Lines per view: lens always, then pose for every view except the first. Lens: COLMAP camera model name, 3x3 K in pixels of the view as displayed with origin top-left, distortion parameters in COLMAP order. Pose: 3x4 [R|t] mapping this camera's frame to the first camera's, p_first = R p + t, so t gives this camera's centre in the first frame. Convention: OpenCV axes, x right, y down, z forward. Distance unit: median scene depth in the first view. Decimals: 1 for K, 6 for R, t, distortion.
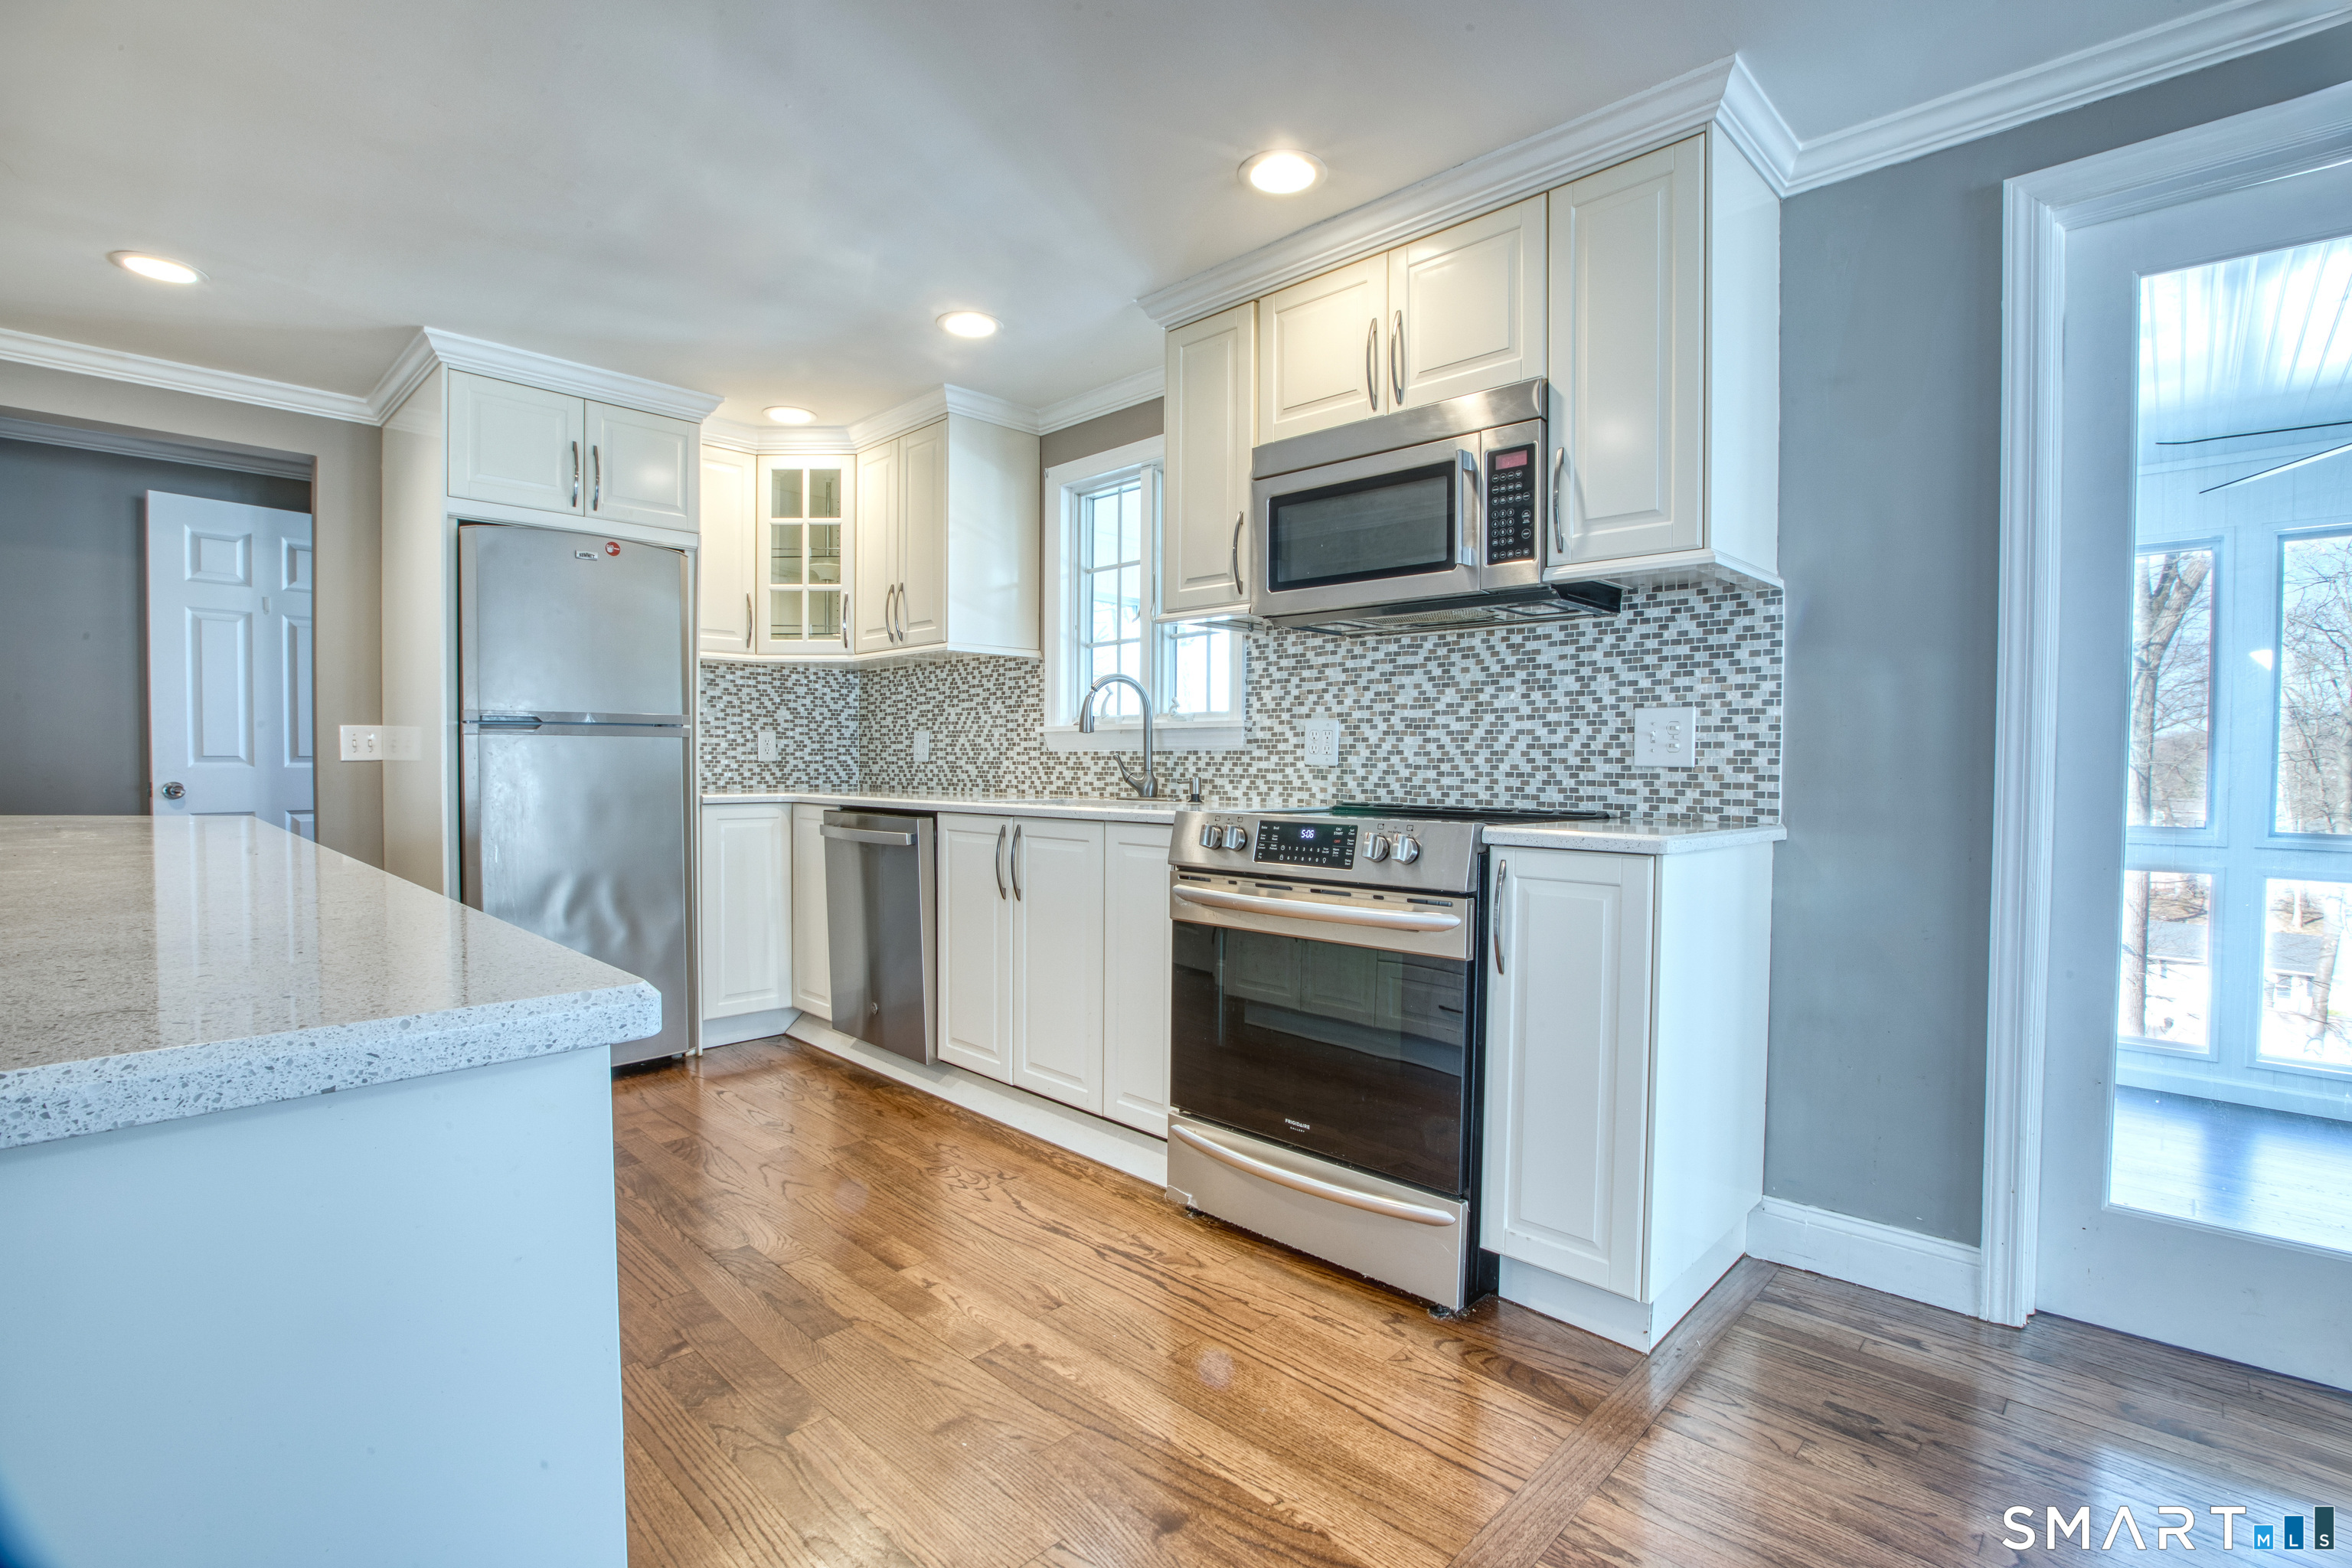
lens RADIAL K [[1089.3, 0, 1183.5], [0, 1089.3, 781.5], [0, 0, 1]] dist [-0.058908, 0.018943]
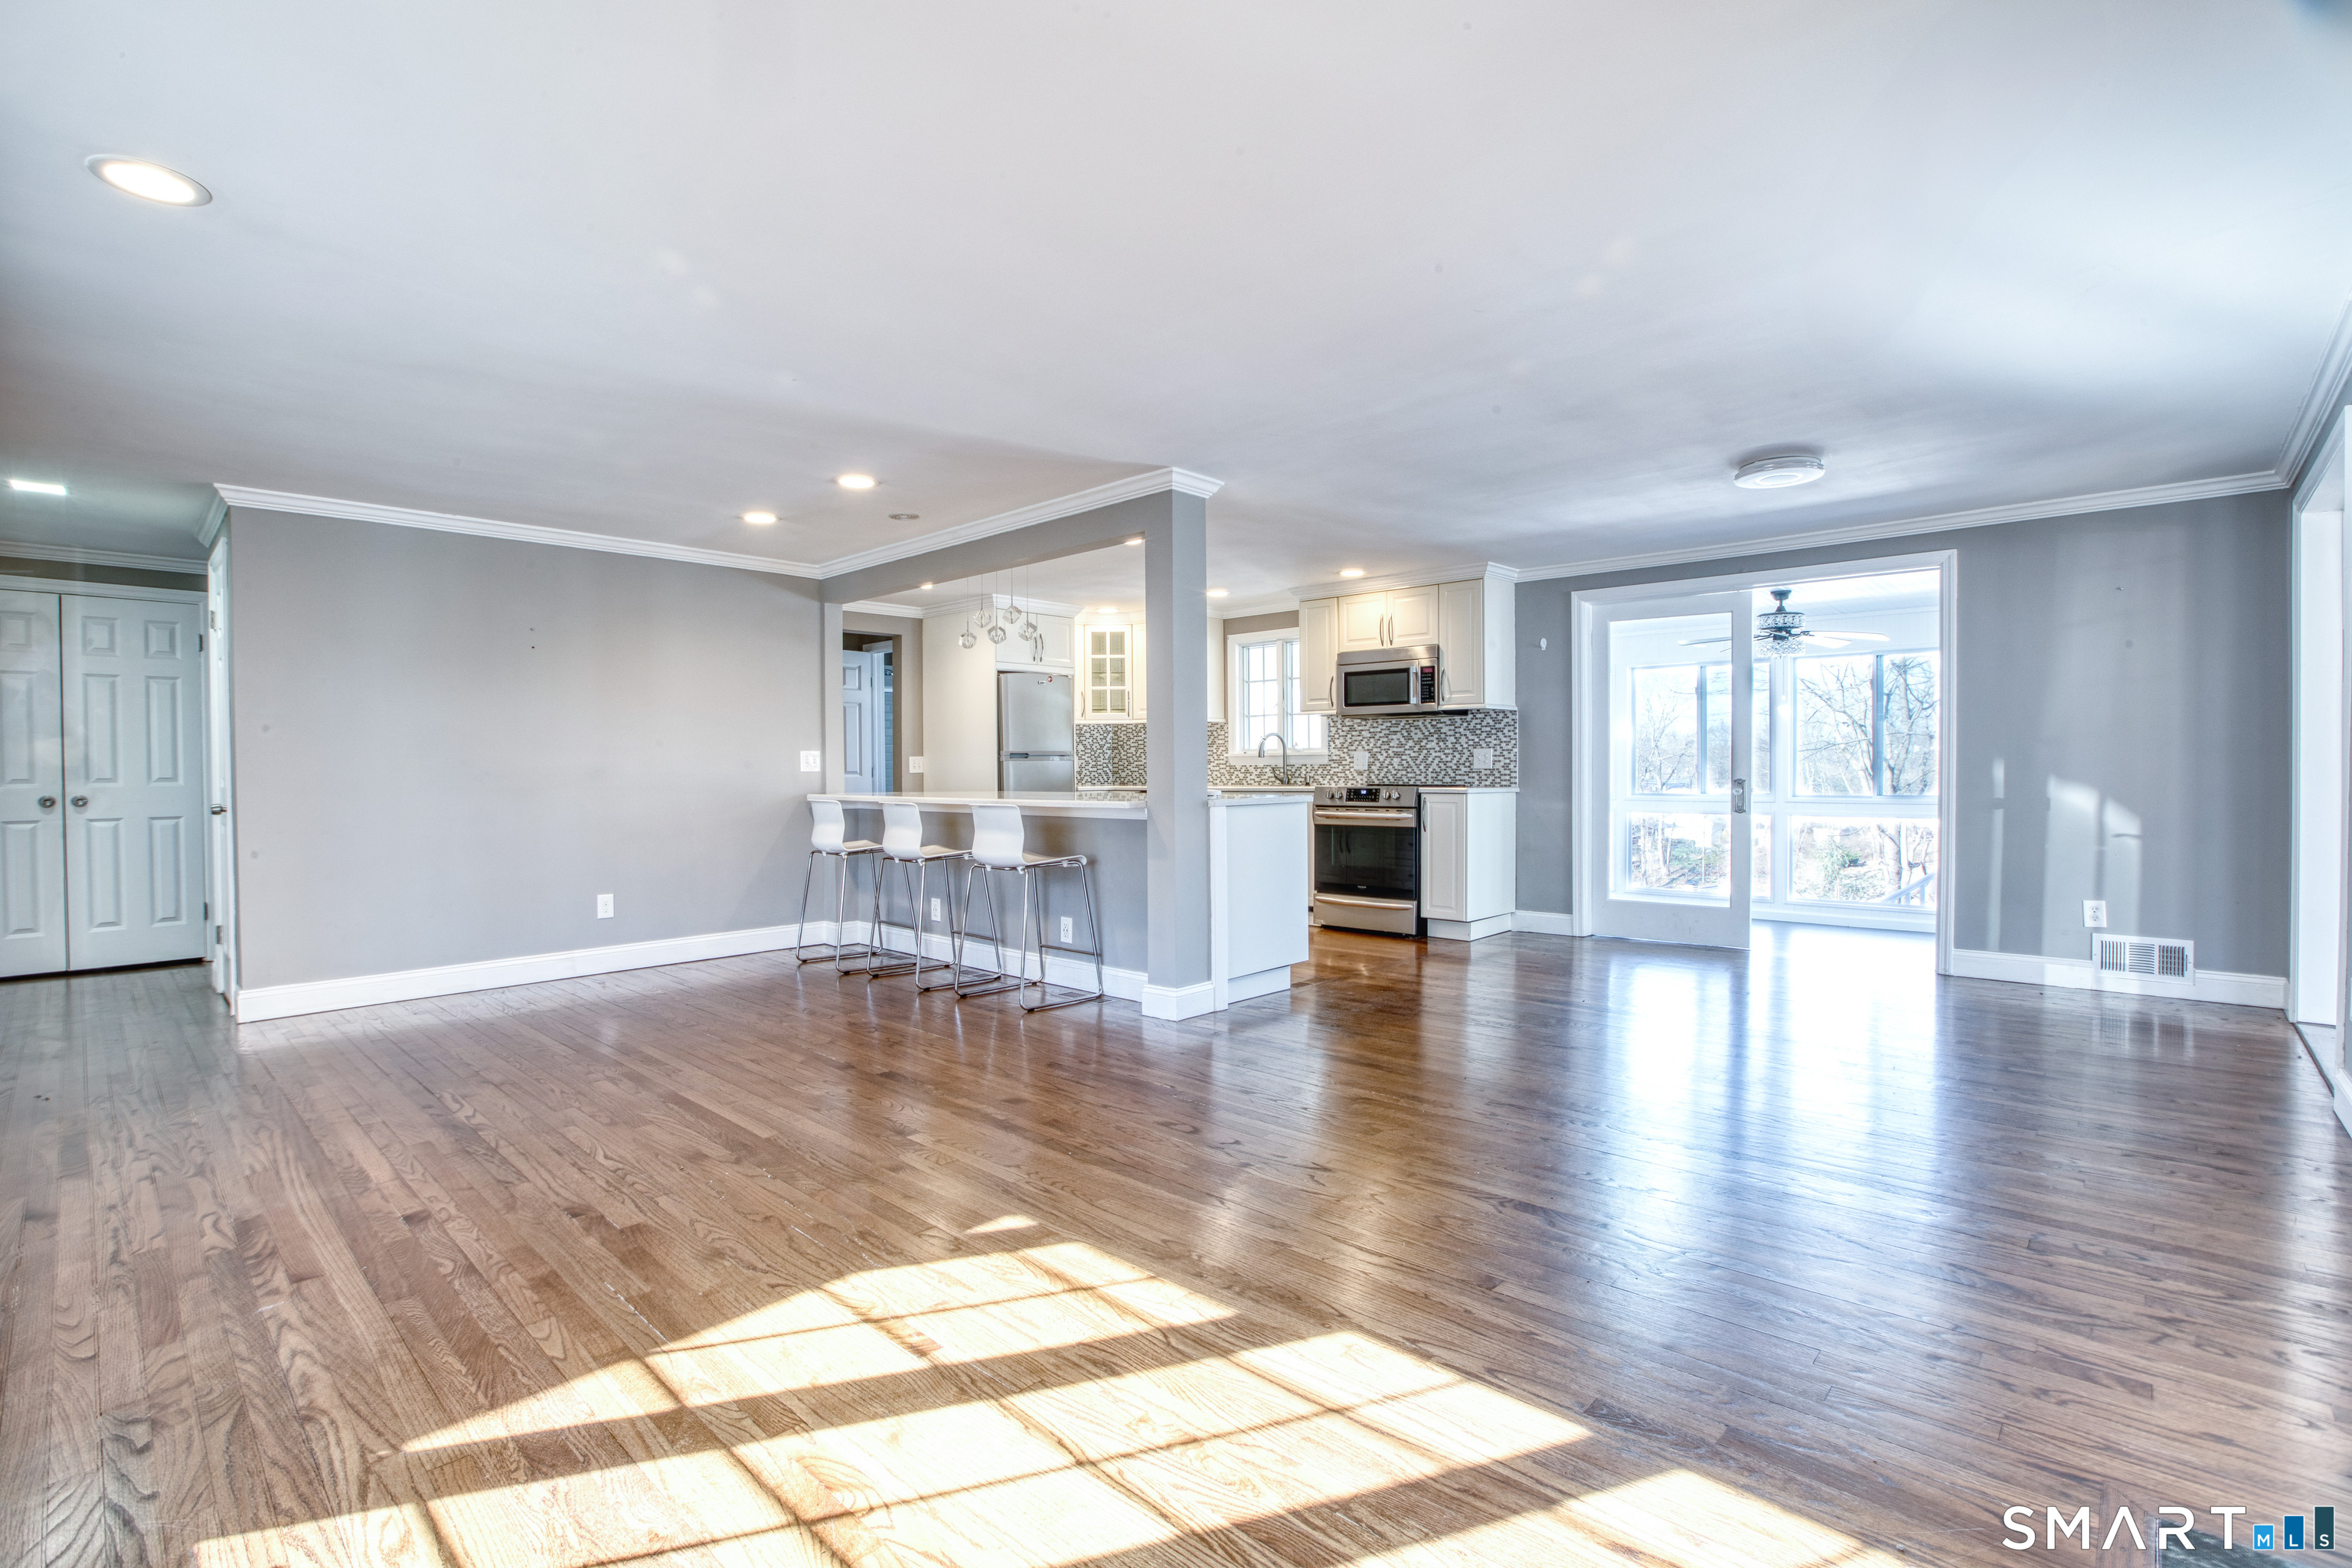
lens RADIAL K [[1089.3, 0, 1183.5], [0, 1089.3, 781.5], [0, 0, 1]] dist [-0.058908, 0.018943]
pose [[0.999770, -0.013315, 0.016787, -0.401592], [0.013410, 0.999894, -0.005583, 0.025702], [-0.016711, 0.005807, 0.999844, -1.858645]]
